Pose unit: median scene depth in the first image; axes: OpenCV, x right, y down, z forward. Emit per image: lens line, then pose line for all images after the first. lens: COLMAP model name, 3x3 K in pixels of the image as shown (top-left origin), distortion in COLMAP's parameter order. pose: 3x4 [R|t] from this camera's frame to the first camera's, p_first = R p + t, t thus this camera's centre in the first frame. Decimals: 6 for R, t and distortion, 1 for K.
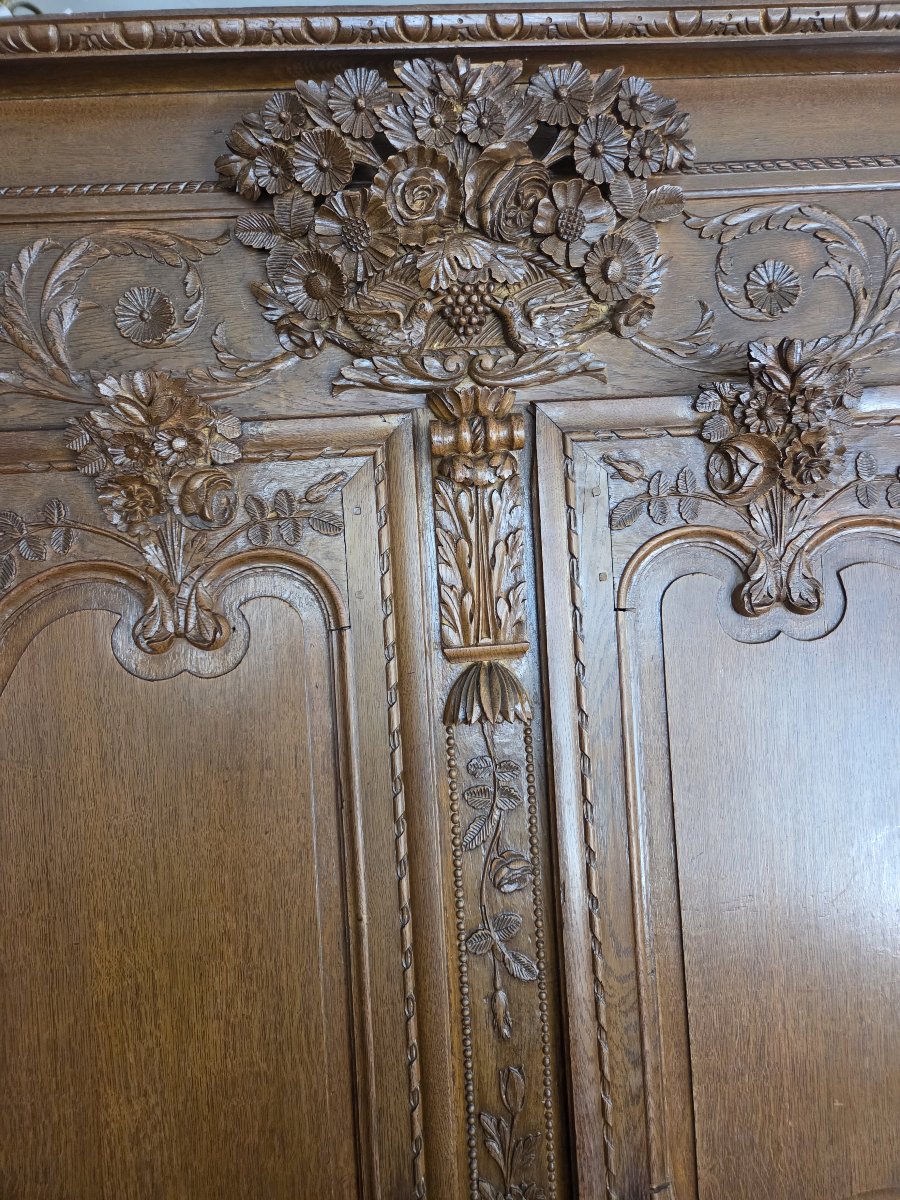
lens RADIAL K [[794.4, 0, 448.0], [0, 794.4, 593.7], [0, 0, 1]] dist [0.064677, -0.065849]
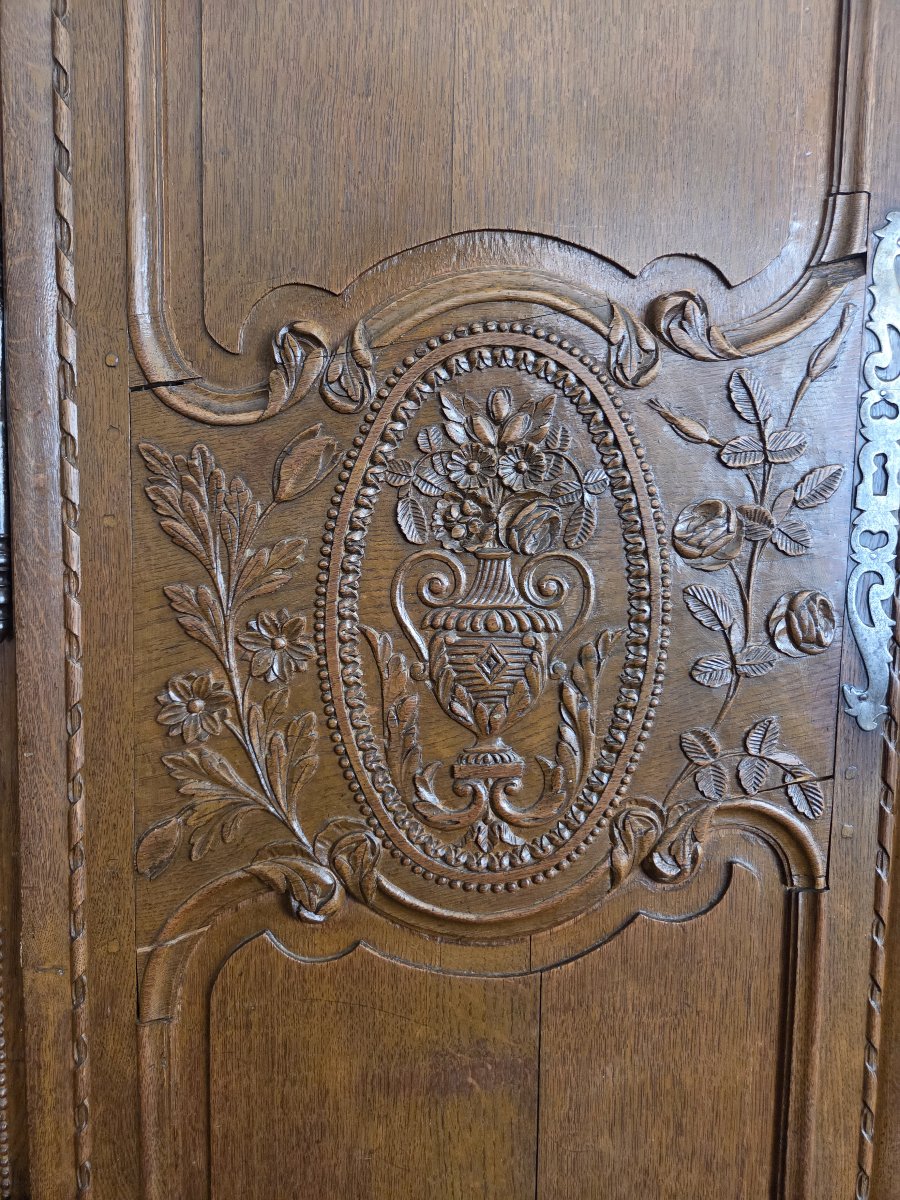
lens RADIAL K [[794.4, 0, 448.0], [0, 794.4, 593.7], [0, 0, 1]] dist [0.064677, -0.065849]
pose [[0.997617, 0.068968, 0.001926, -0.406377], [-0.068862, 0.993577, 0.089797, 1.062860], [0.004279, -0.089715, 0.995958, 0.315189]]
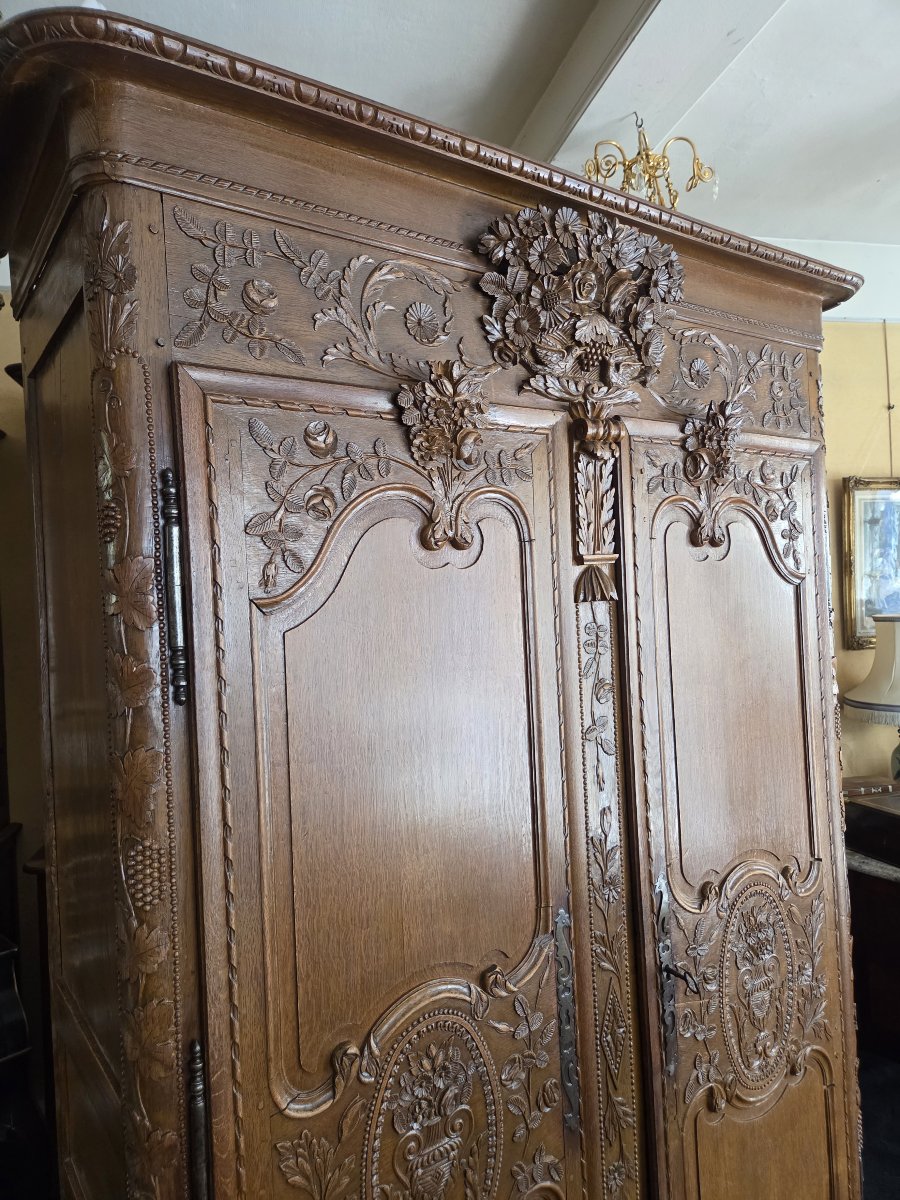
lens RADIAL K [[794.4, 0, 448.0], [0, 794.4, 593.7], [0, 0, 1]] dist [0.064677, -0.065849]
pose [[0.843422, 0.017440, 0.536968, -1.128150], [0.000996, 0.999420, -0.034025, 0.204109], [-0.537250, 0.029232, 0.842916, -0.251826]]
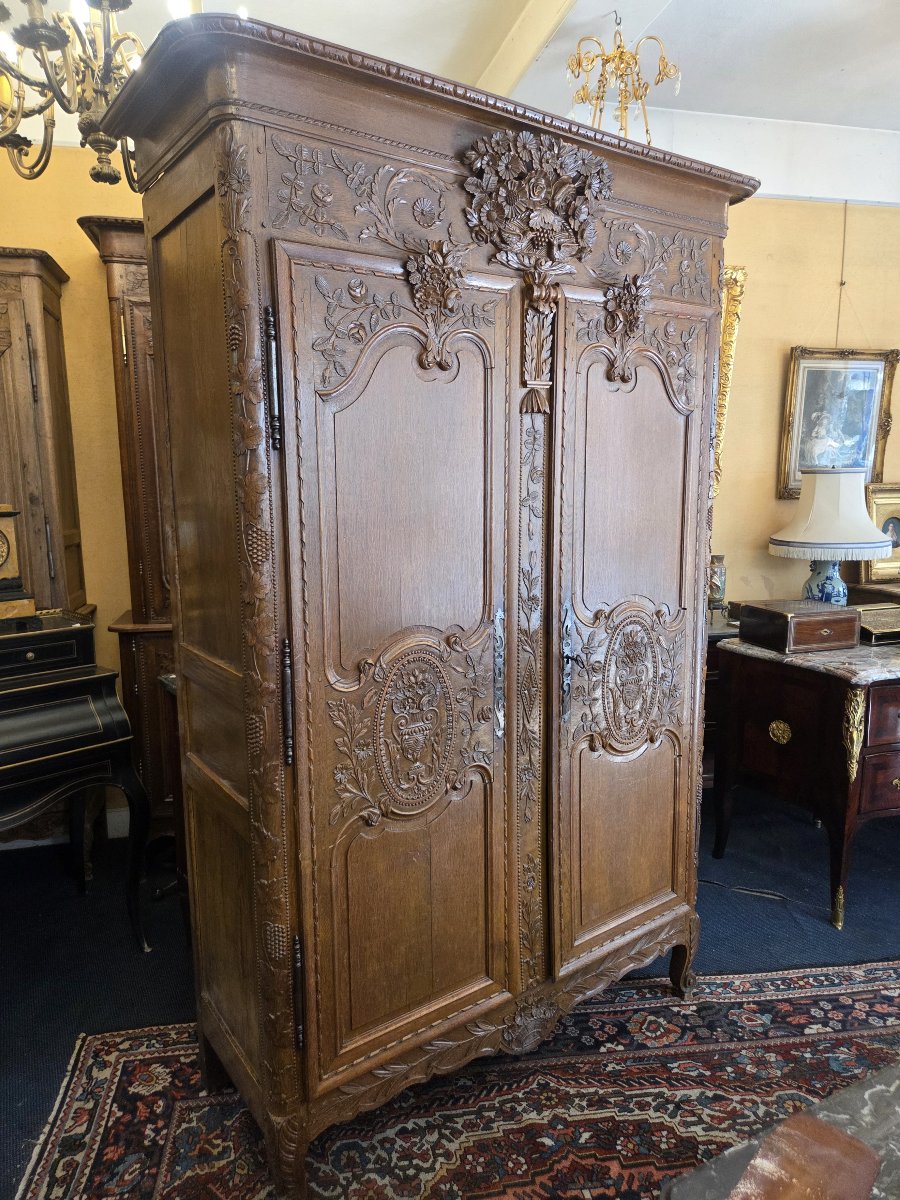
lens RADIAL K [[794.4, 0, 448.0], [0, 794.4, 593.7], [0, 0, 1]] dist [0.064677, -0.065849]
pose [[0.840855, -0.036889, 0.540002, -1.577711], [-0.037280, 0.991358, 0.125773, 0.423136], [-0.539975, -0.125888, 0.832213, -1.030320]]
